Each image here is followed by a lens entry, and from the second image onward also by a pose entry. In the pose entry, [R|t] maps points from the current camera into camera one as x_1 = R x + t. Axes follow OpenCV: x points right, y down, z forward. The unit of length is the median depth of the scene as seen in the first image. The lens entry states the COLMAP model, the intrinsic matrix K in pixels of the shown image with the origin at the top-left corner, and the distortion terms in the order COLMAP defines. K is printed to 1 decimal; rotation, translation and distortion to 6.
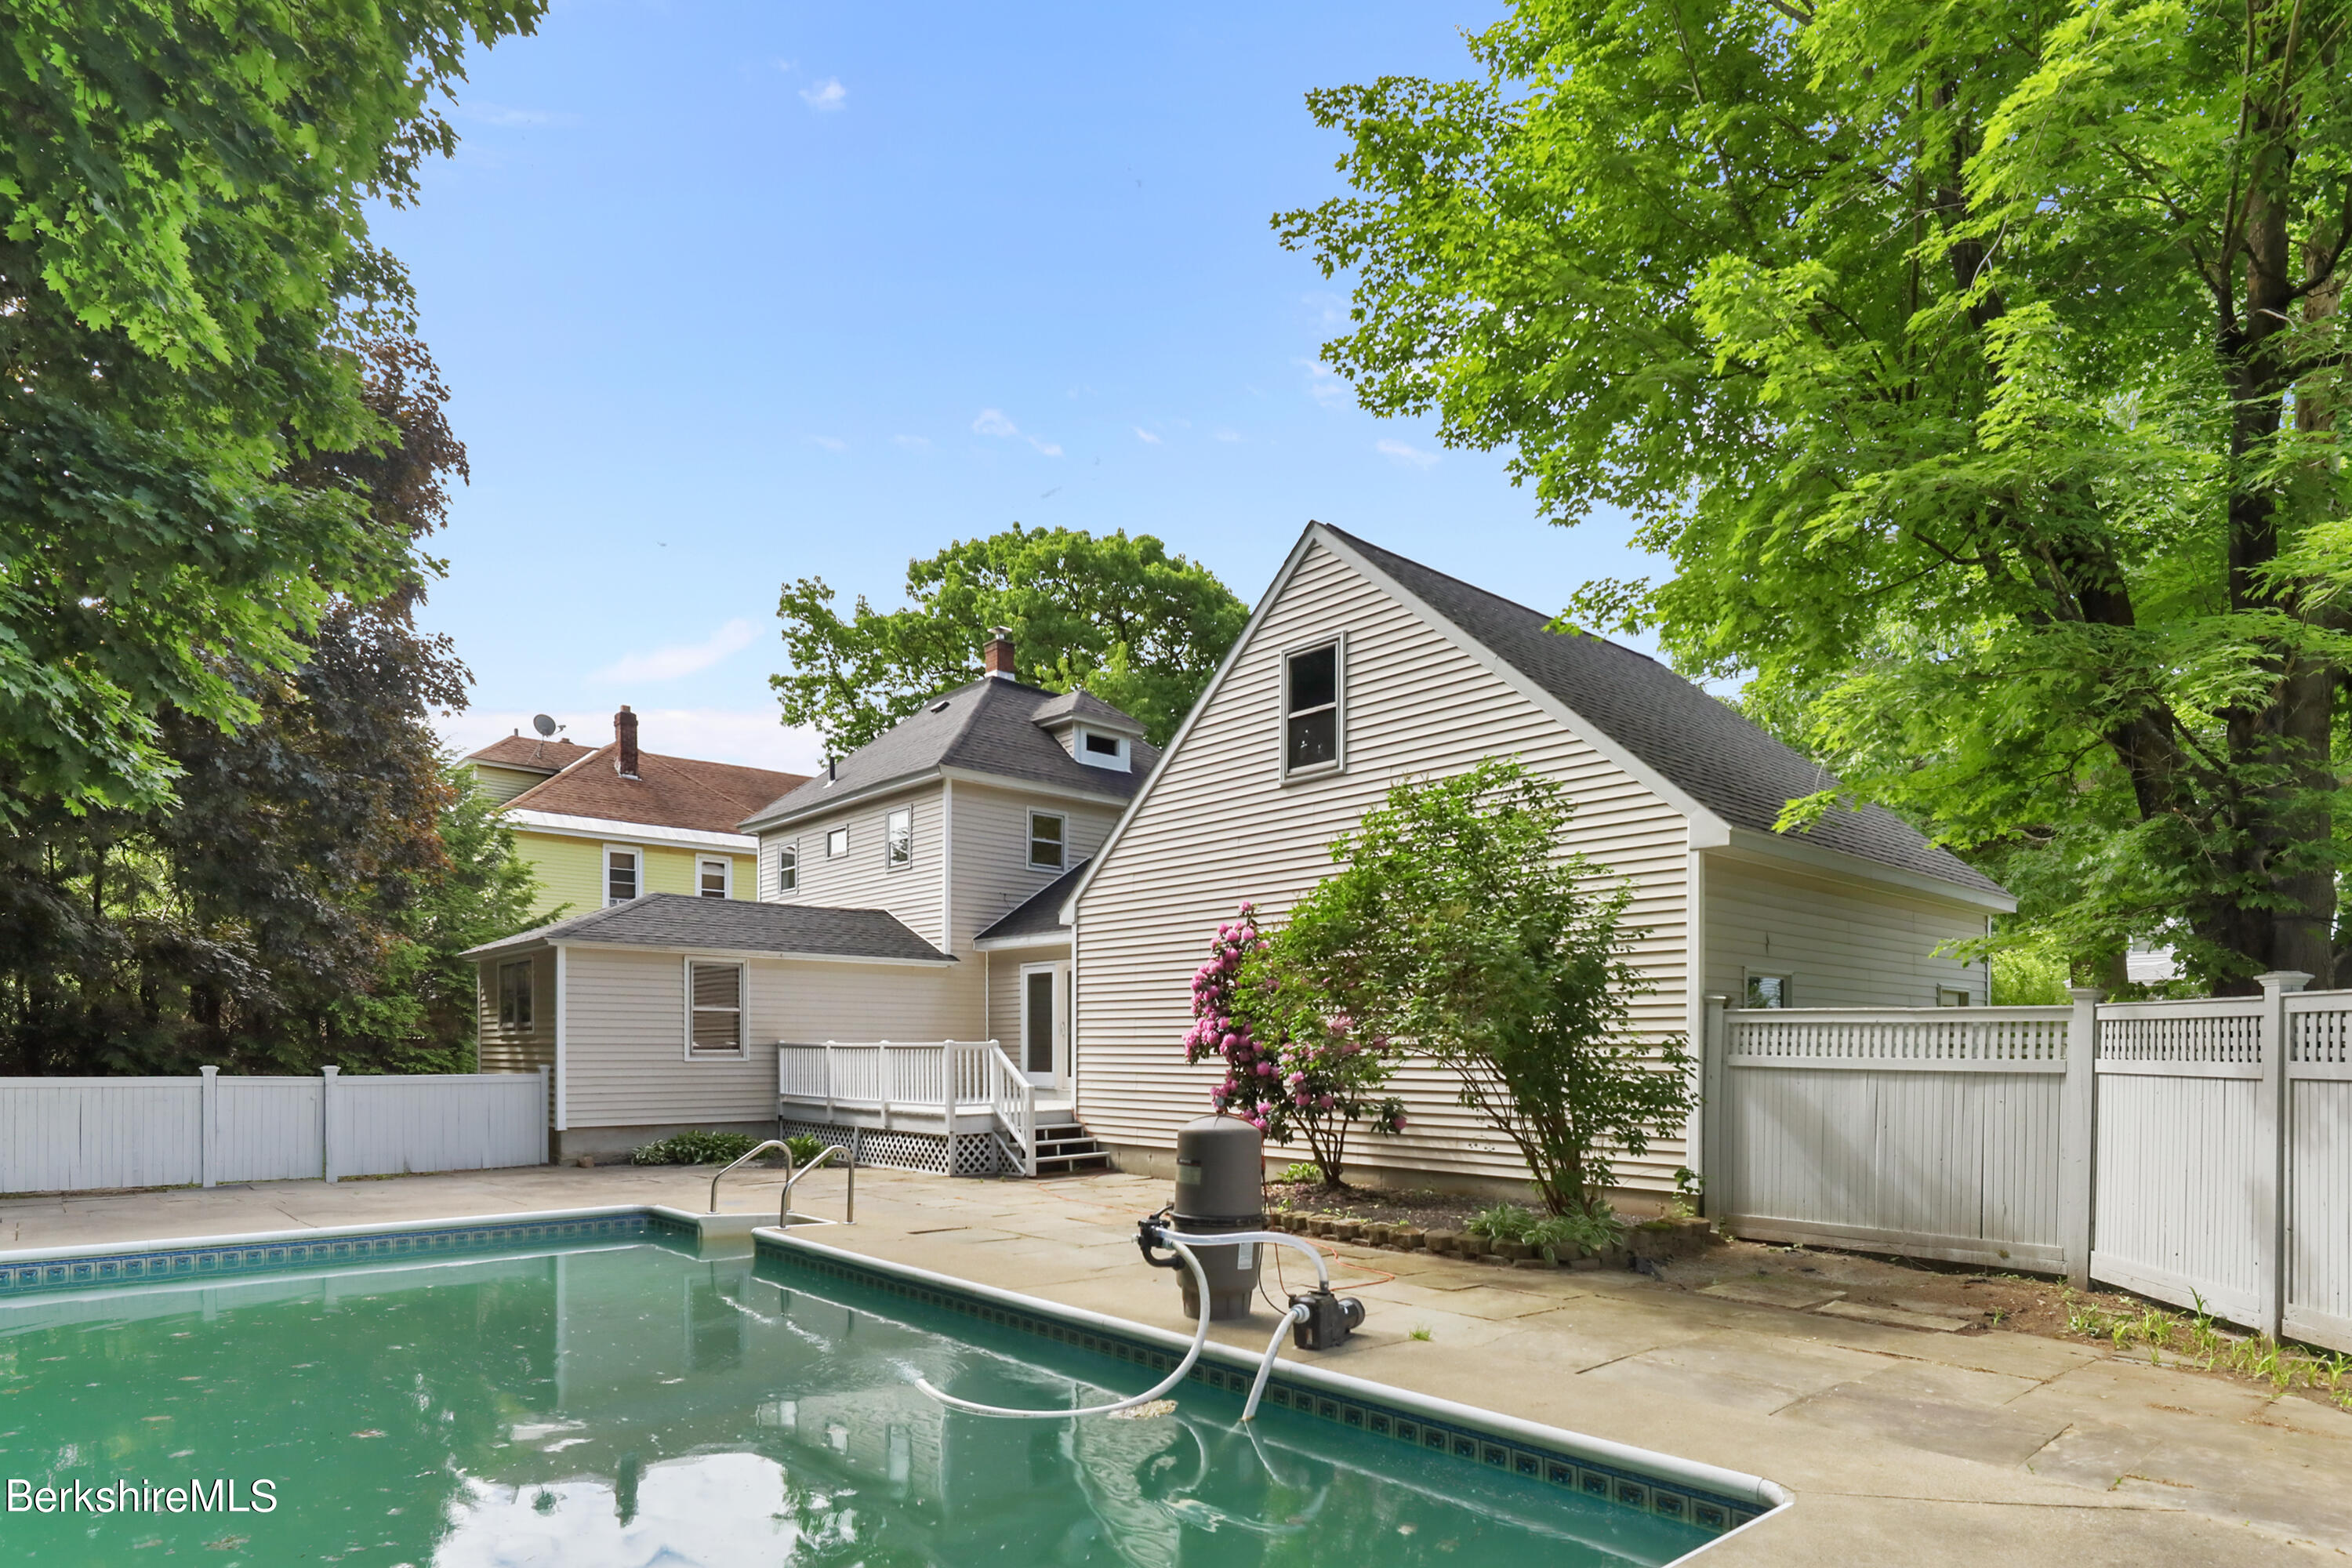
lens RADIAL K [[1235.4, 0, 1187.4], [0, 1235.4, 1034.2], [0, 0, 1]] dist [0.001833, 0.000007]
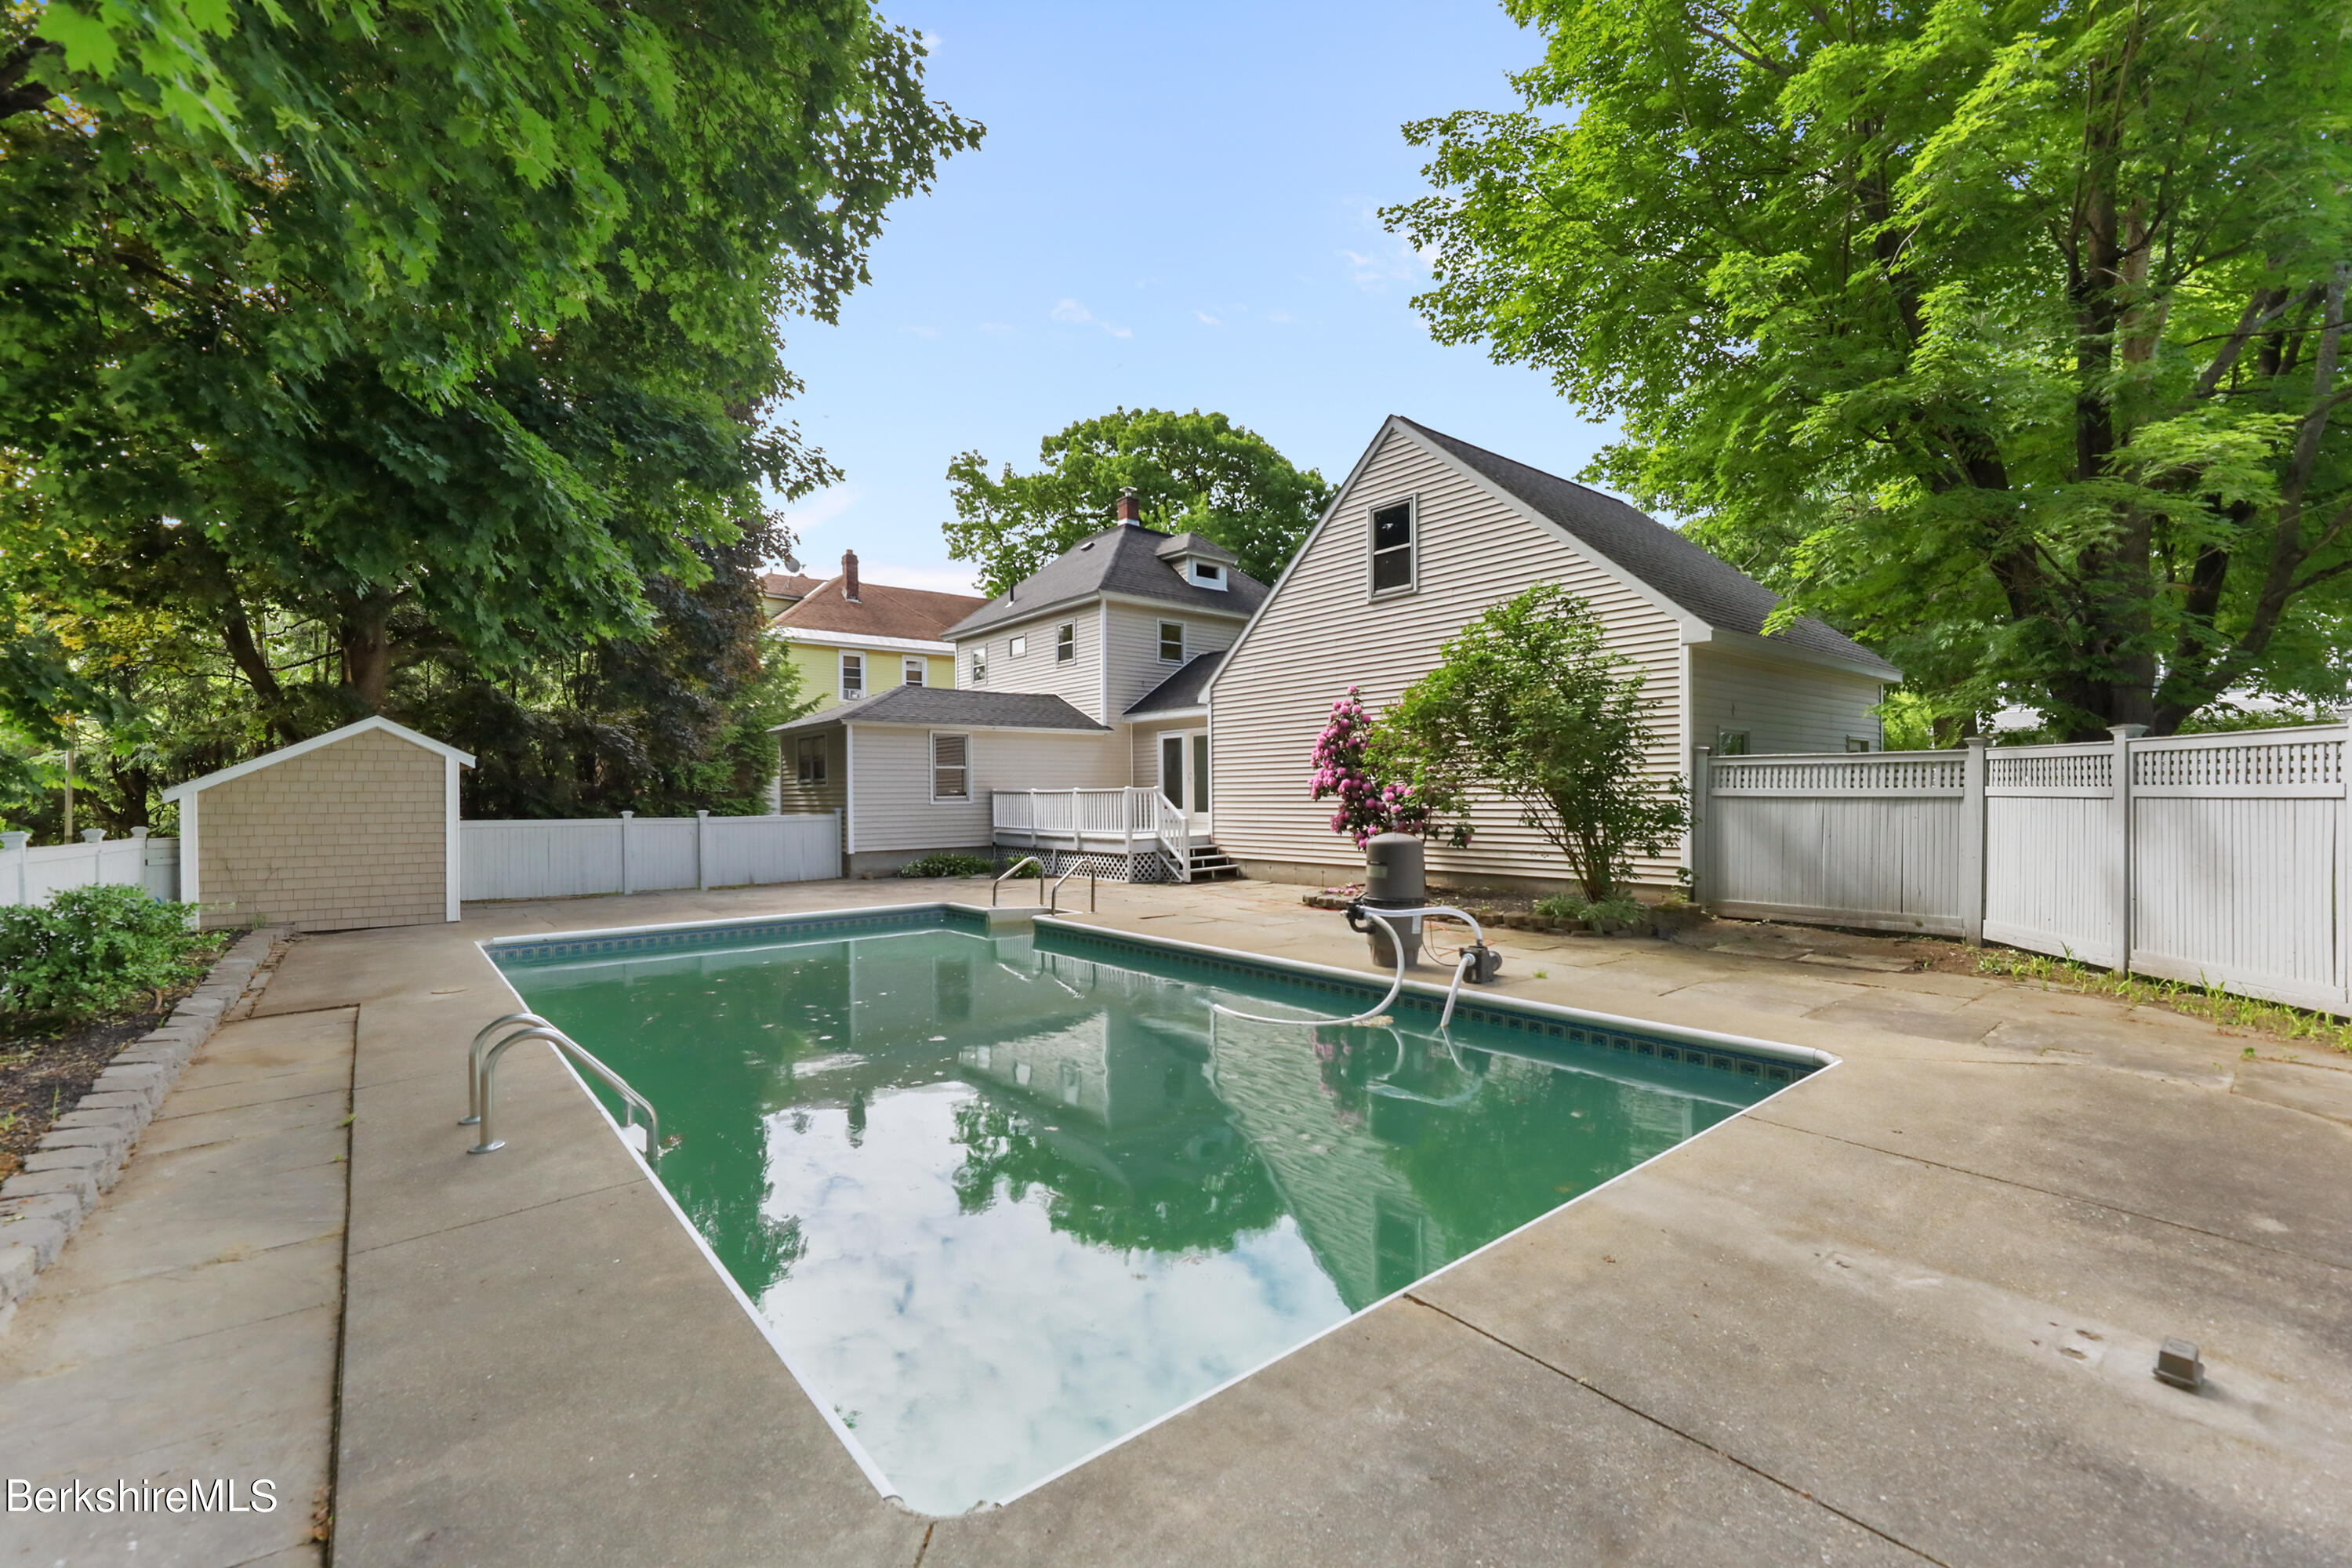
lens RADIAL K [[932.0, 0, 1189.9], [0, 932.0, 784.9], [0, 0, 1]] dist [-0.003271, -0.000615]
pose [[0.999074, -0.014250, -0.040587, -0.117042], [0.014385, 0.999892, 0.003048, 0.001086], [0.040540, -0.003629, 0.999171, -0.094240]]
